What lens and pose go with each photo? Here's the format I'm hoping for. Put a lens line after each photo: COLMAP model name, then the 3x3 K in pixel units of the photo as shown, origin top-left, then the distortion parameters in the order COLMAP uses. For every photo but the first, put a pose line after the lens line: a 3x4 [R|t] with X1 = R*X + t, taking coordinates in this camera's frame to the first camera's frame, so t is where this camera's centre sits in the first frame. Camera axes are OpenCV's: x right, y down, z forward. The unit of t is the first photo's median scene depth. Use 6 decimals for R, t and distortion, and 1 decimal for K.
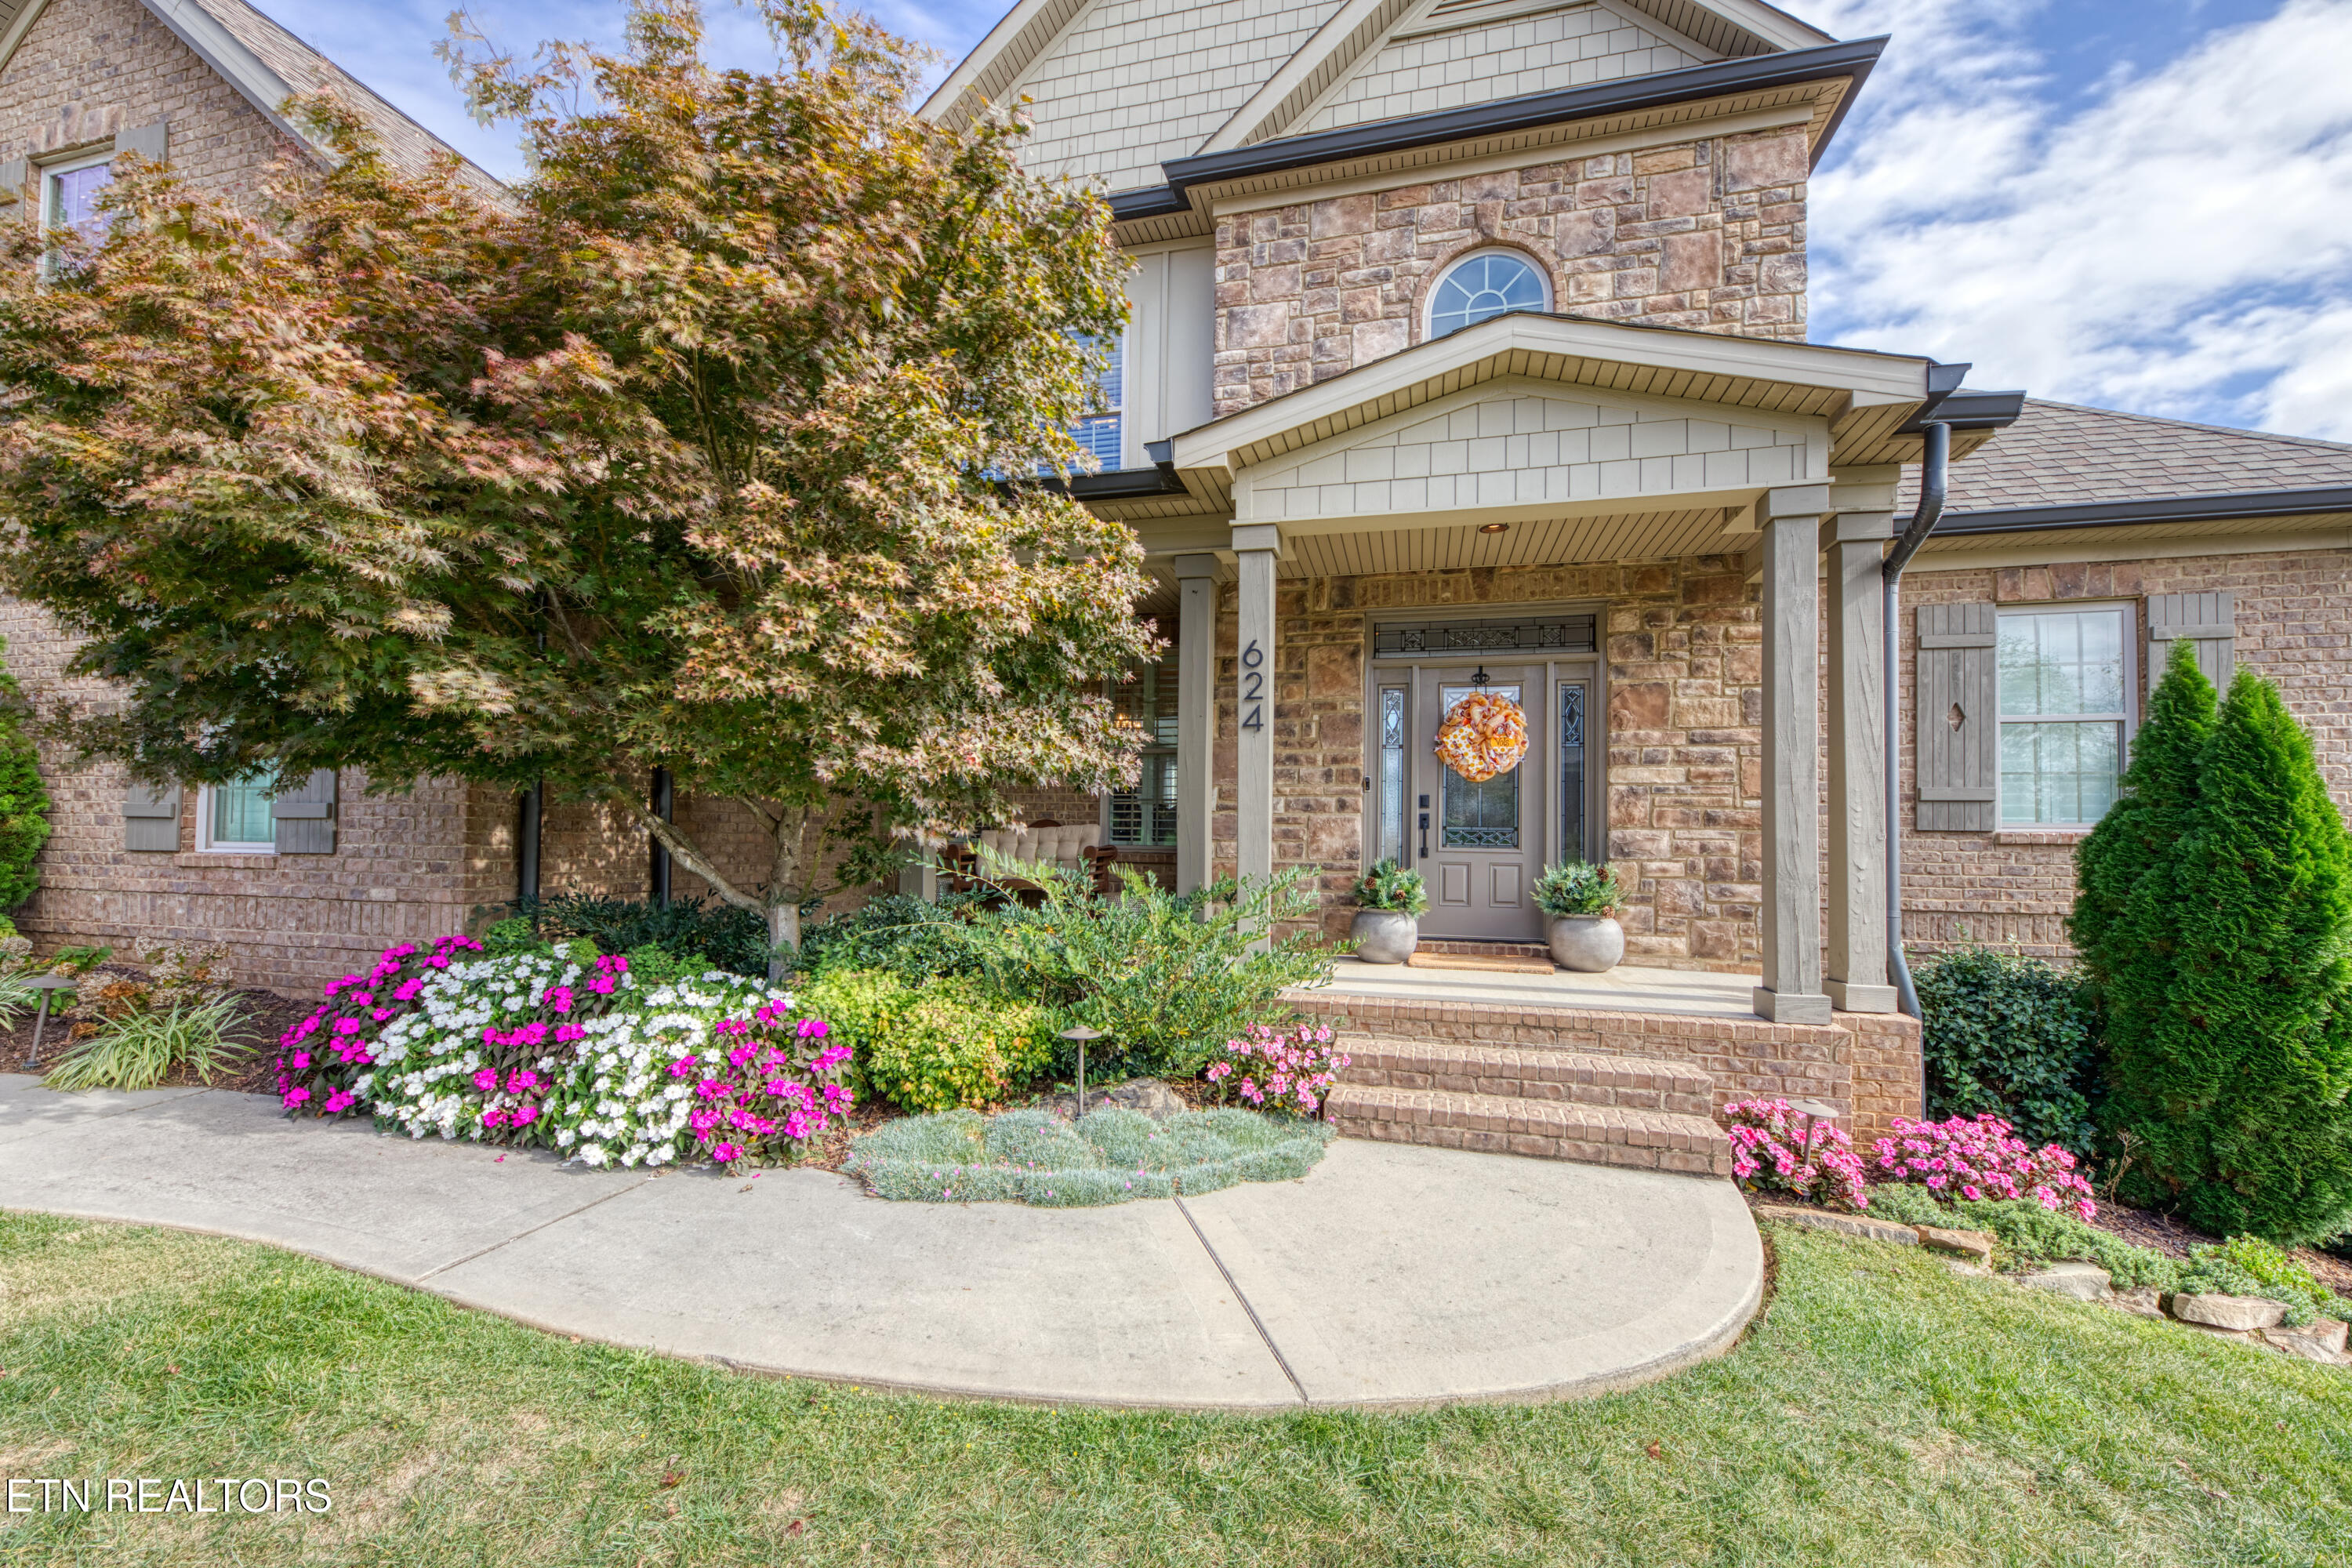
lens RADIAL K [[954.9, 0, 1166.2], [0, 954.9, 806.0], [0, 0, 1]] dist [0.009787, -0.001418]
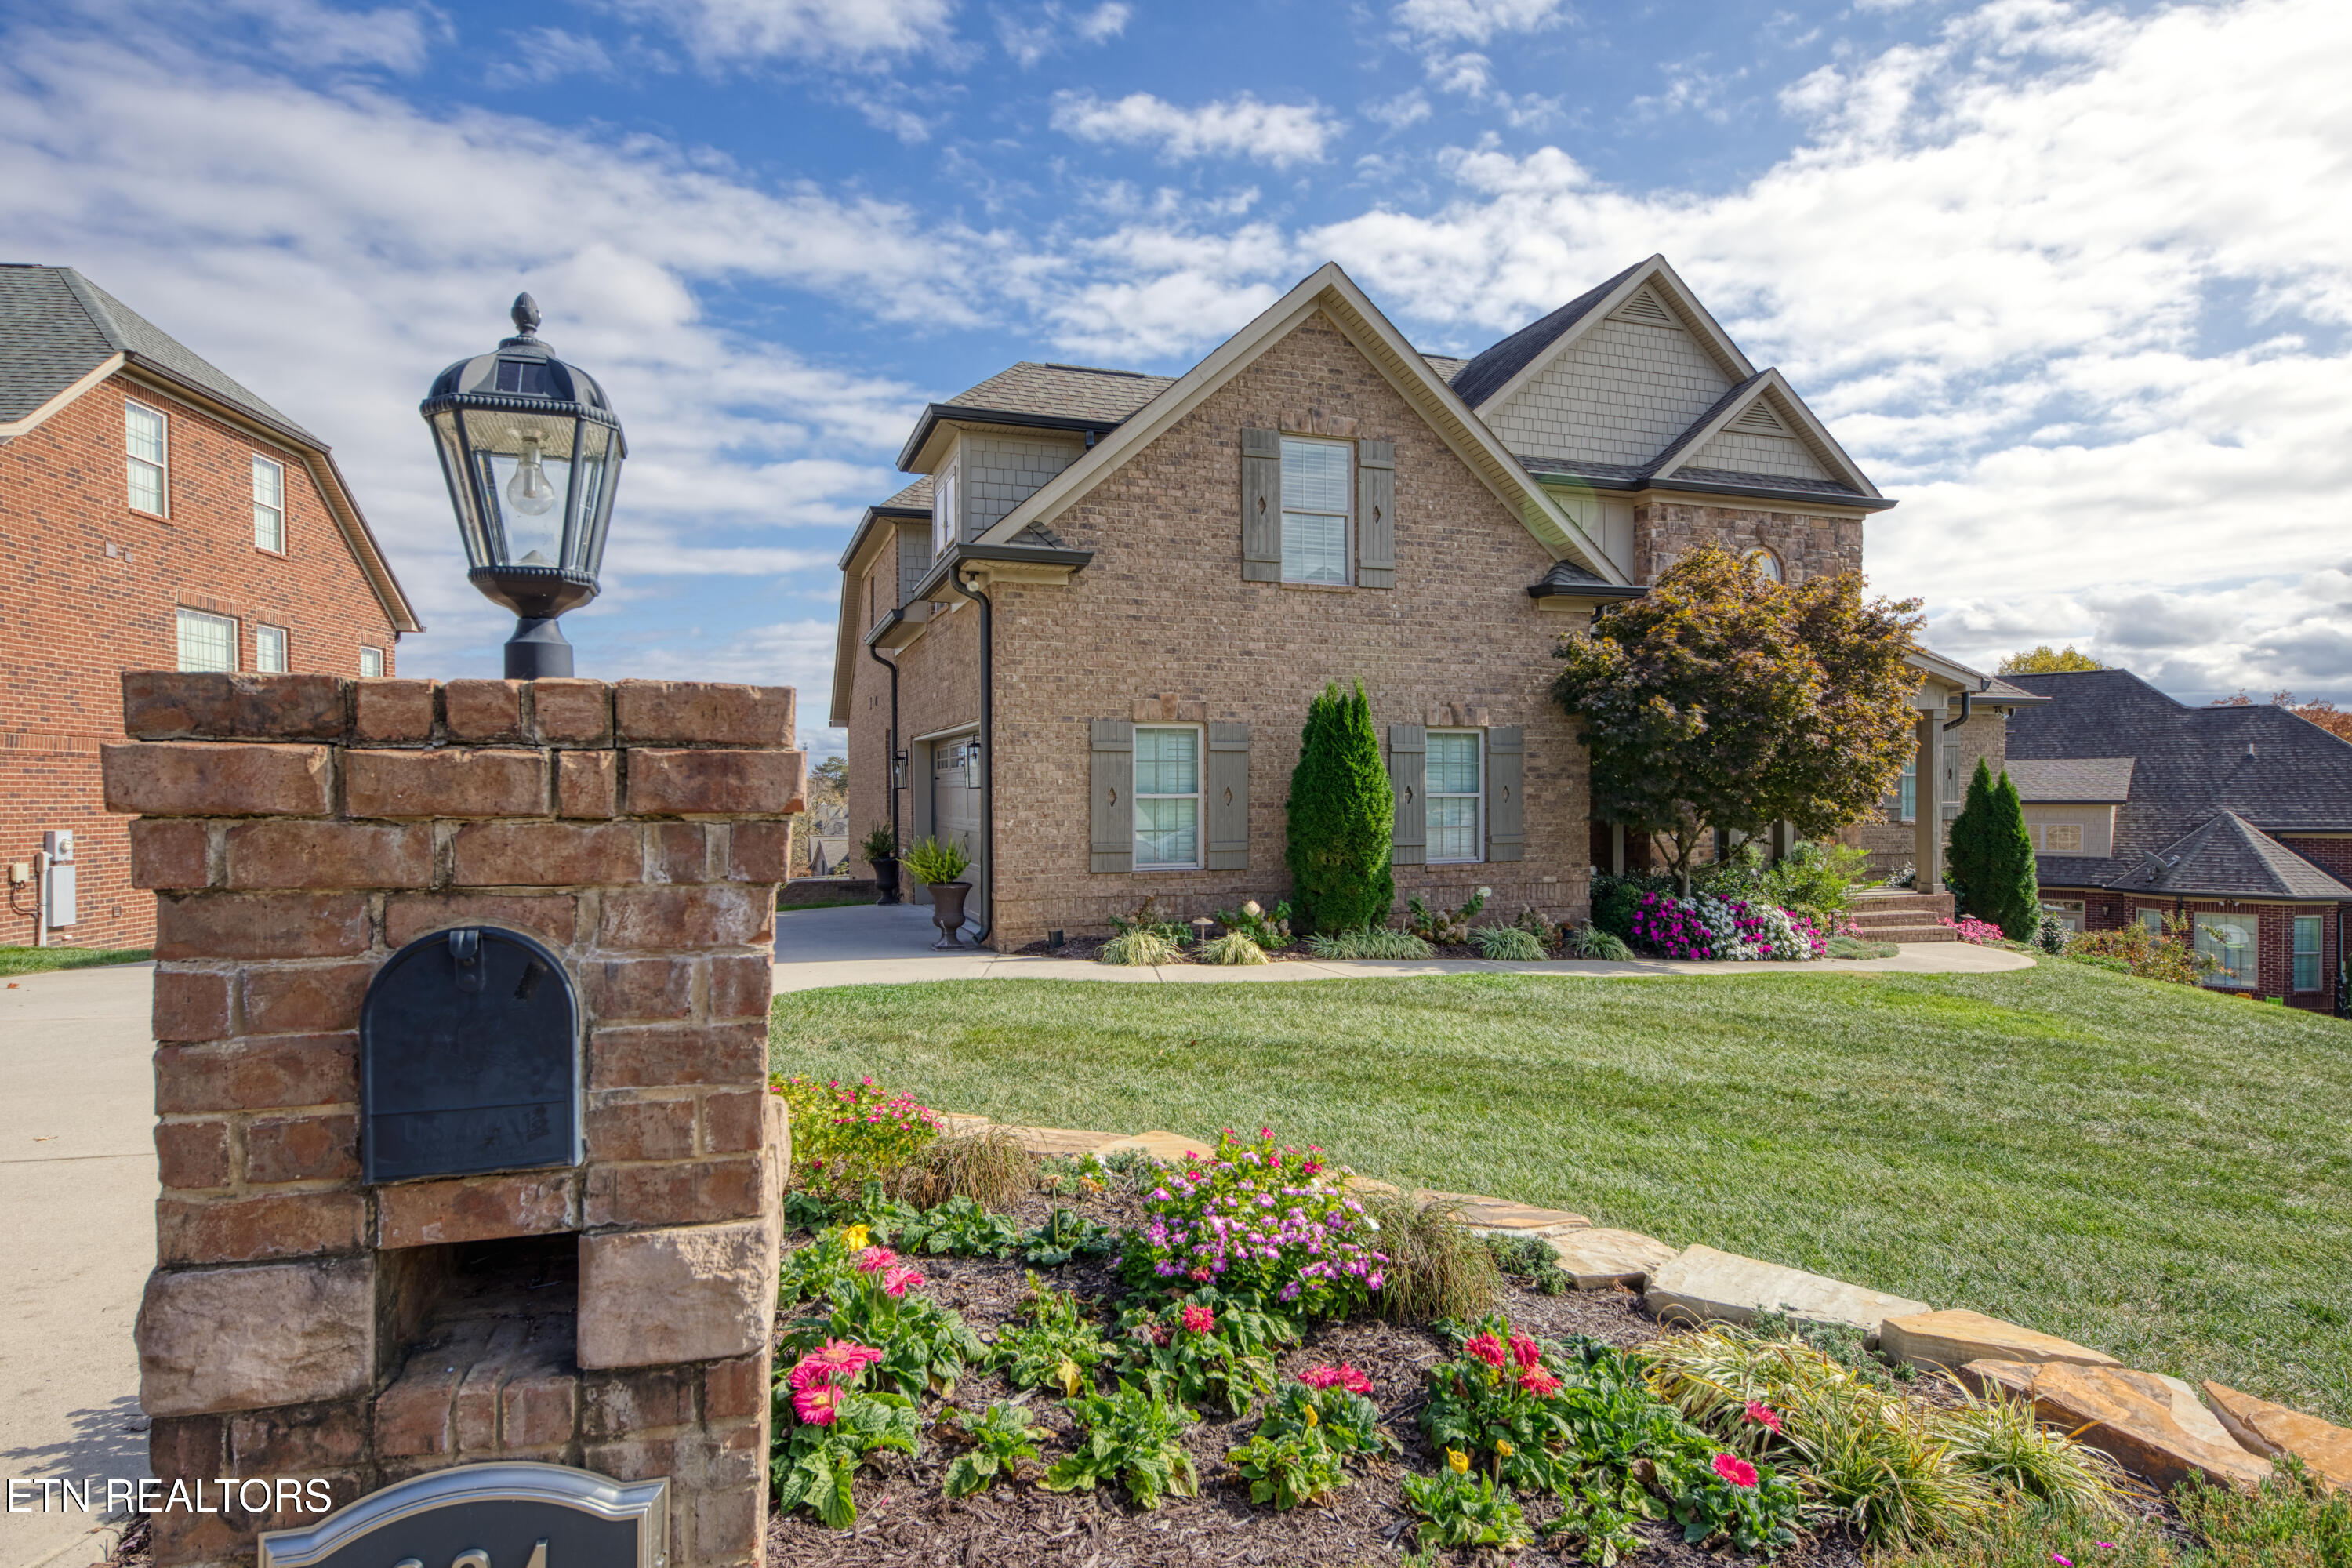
lens RADIAL K [[1286.6, 0, 1177.5], [0, 1286.6, 795.7], [0, 0, 1]] dist [0.007356, 0.000755]
pose [[0.820570, -0.018030, 0.571262, -2.605580], [-0.006252, 0.999159, 0.040515, -0.163828], [-0.571512, -0.036818, 0.819767, -0.670461]]
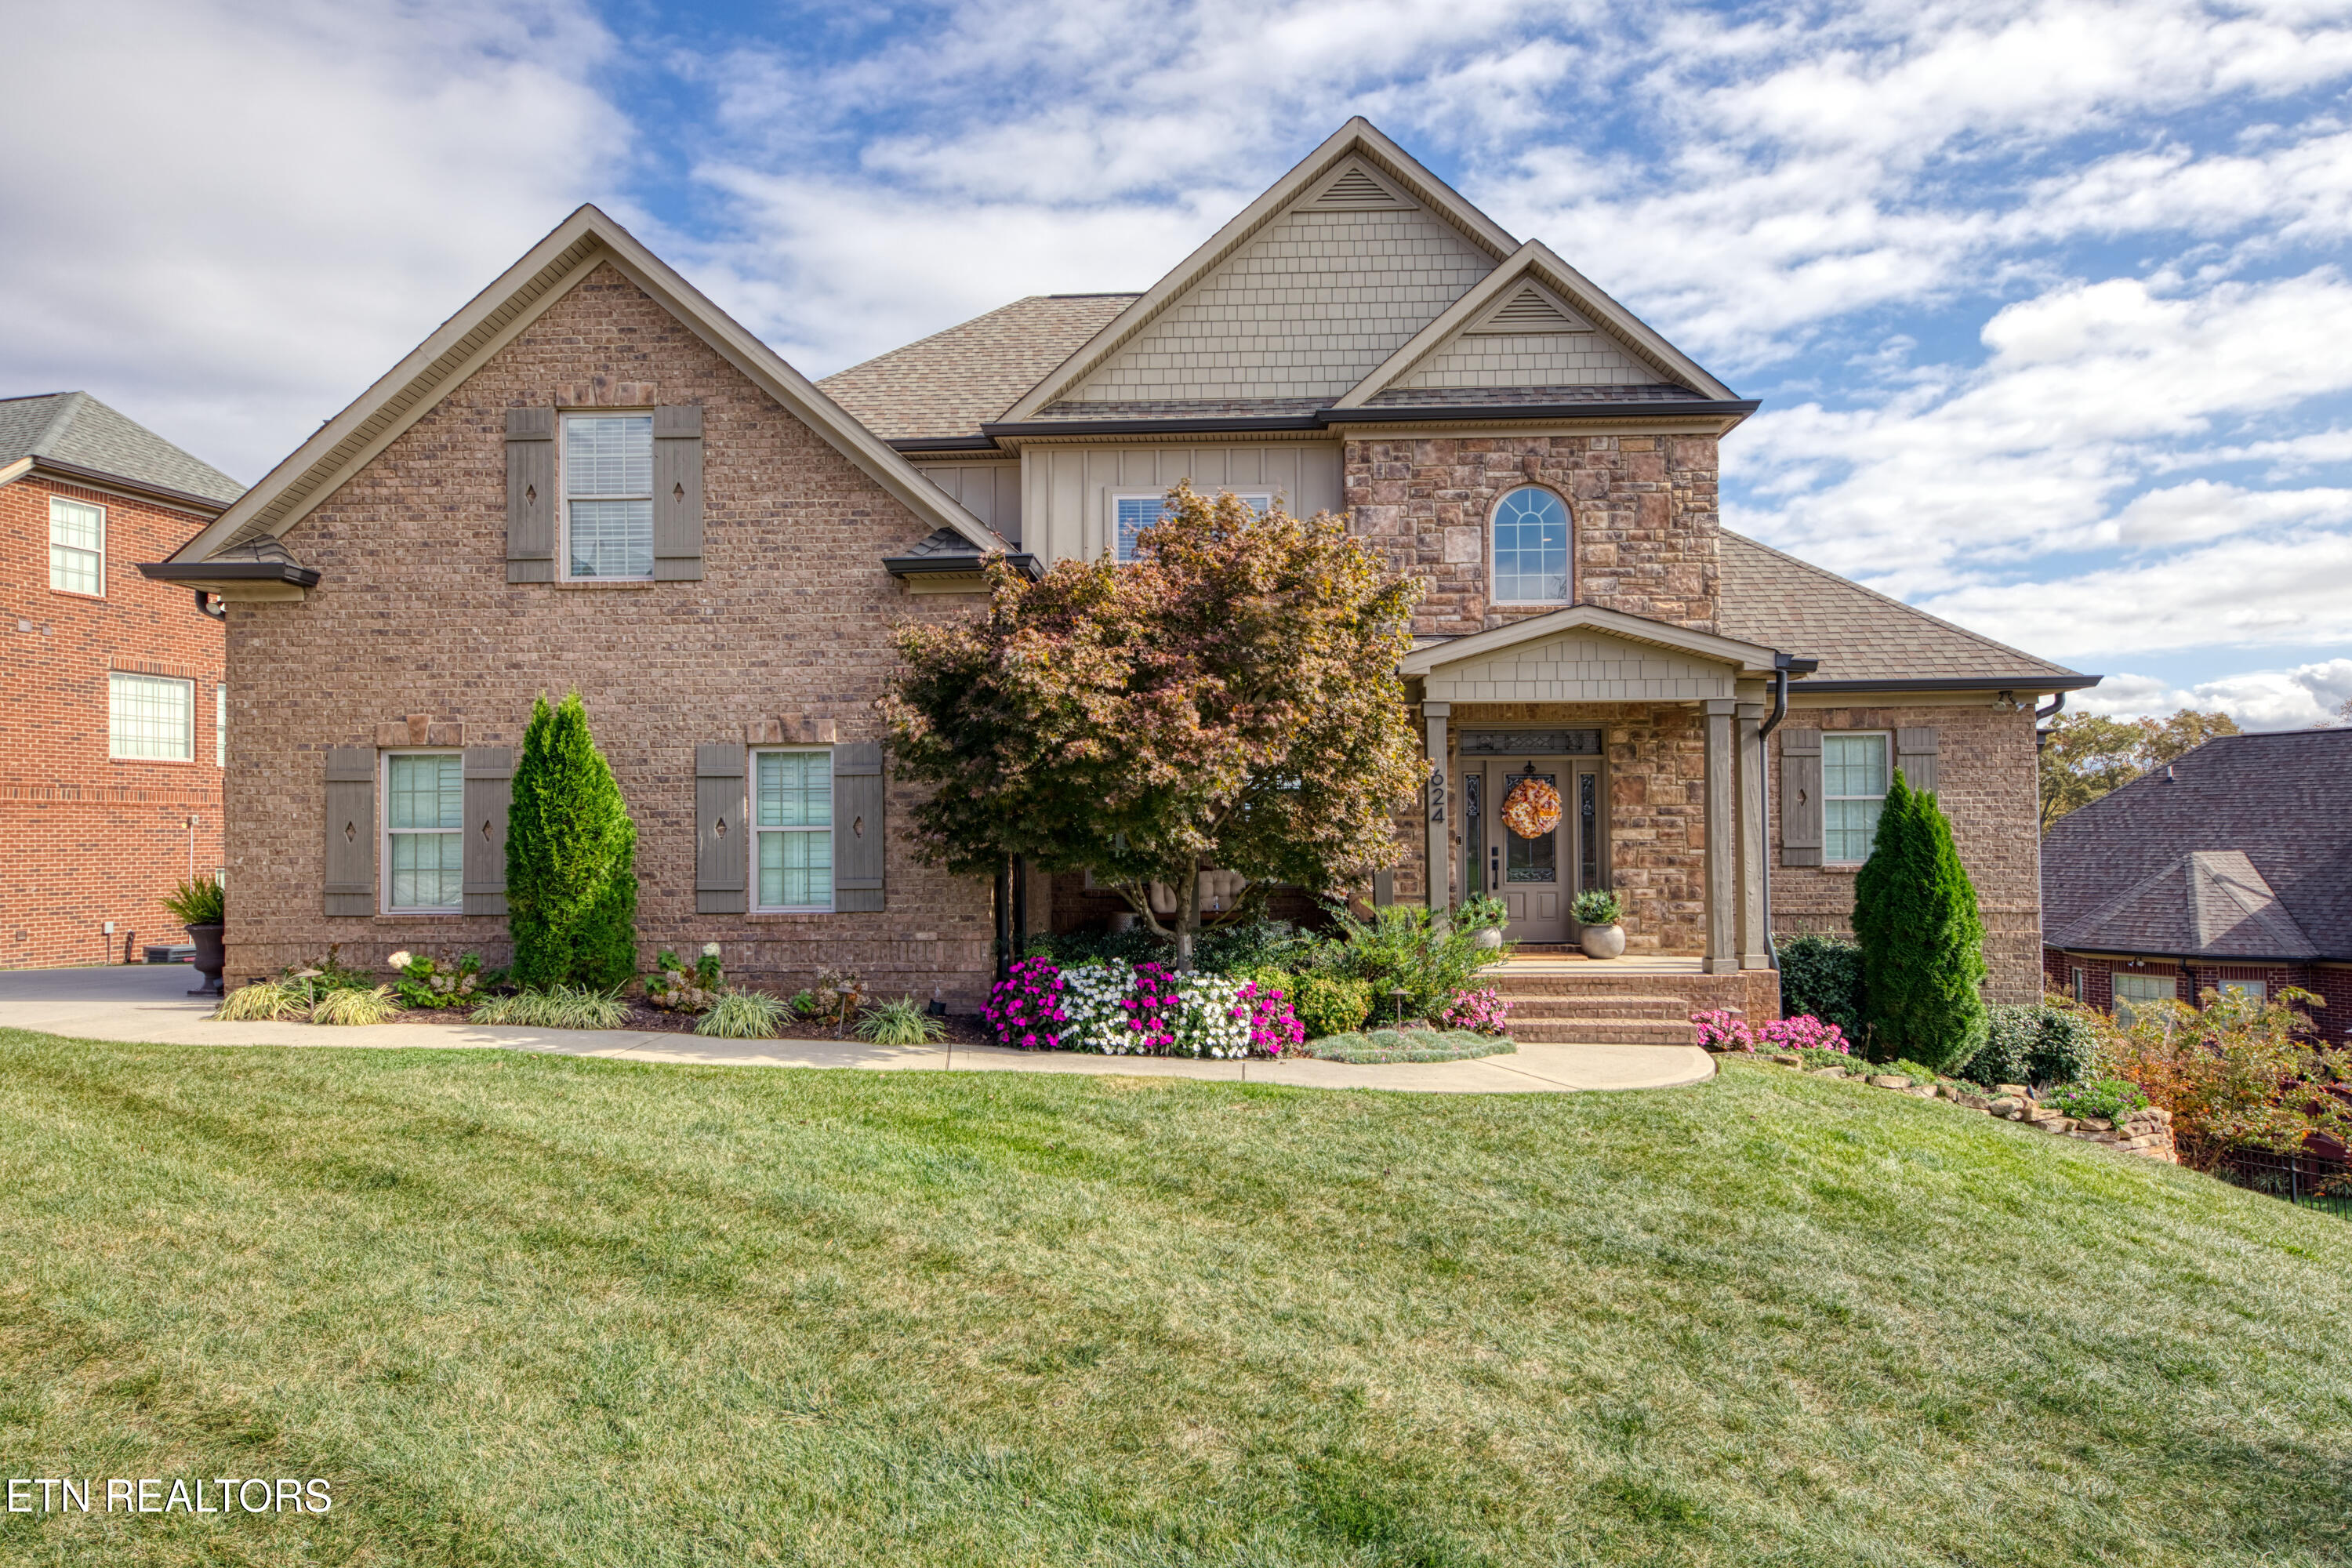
lens RADIAL K [[1394.3, 0, 1170.9], [0, 1394.3, 785.1], [0, 0, 1]] dist [0.012468, 0.002813]
pose [[0.974954, -0.012362, 0.222064, -0.802772], [0.012424, 0.999922, 0.001119, -0.133335], [-0.222060, 0.001668, 0.975032, -1.149122]]
